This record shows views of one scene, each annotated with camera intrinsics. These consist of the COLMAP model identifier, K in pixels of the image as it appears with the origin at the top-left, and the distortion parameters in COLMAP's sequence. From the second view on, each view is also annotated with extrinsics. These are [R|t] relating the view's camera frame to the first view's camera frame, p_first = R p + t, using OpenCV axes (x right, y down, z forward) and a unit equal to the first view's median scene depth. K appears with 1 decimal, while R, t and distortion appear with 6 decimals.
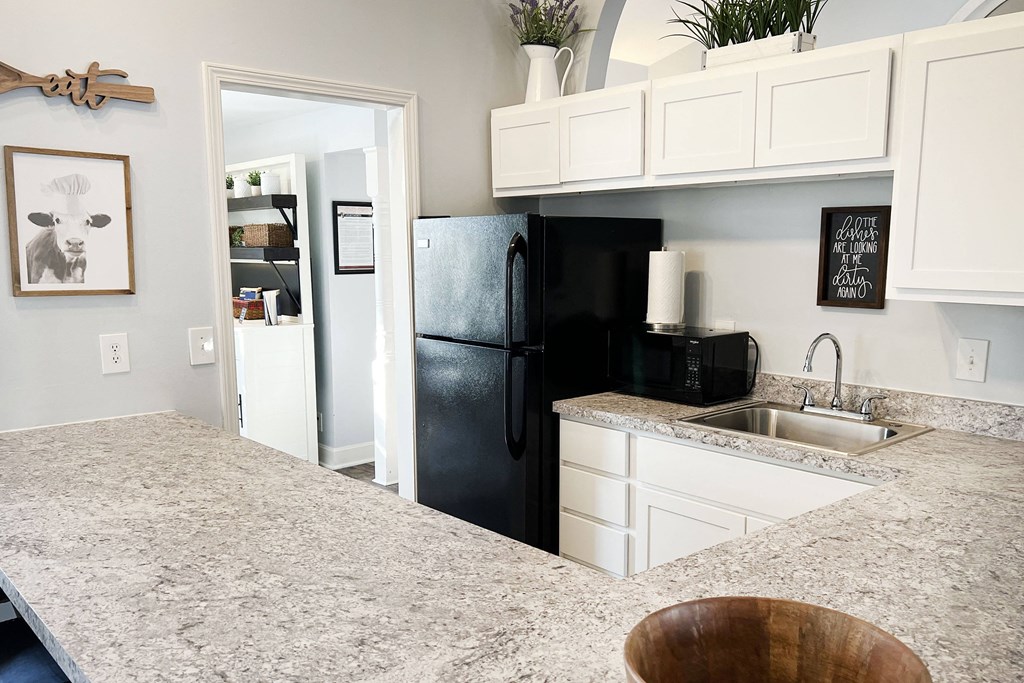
lens RADIAL K [[836.2, 0, 506.3], [0, 836.2, 379.9], [0, 0, 1]] dist [0.024192, -0.014905]
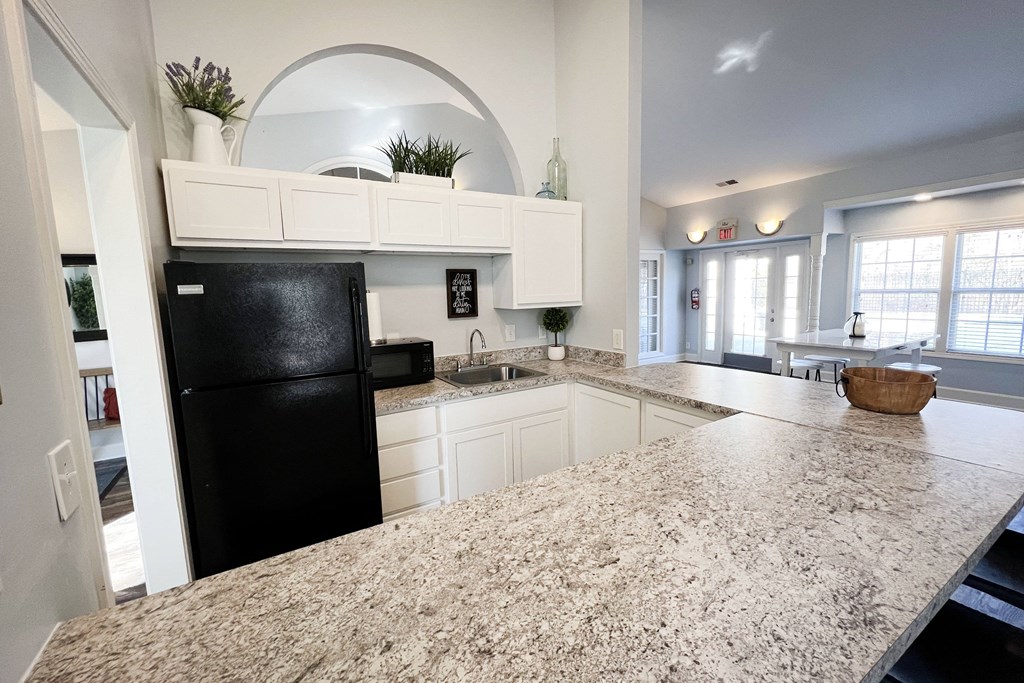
lens RADIAL K [[417.3, 0, 515.4], [0, 417.3, 340.5], [0, 0, 1]] dist [0.000044, 0.000581]
pose [[0.181920, -0.124681, 0.975377, -0.712396], [0.182308, 0.979008, 0.091142, -0.124970], [-0.966265, 0.161238, 0.200832, 0.841223]]
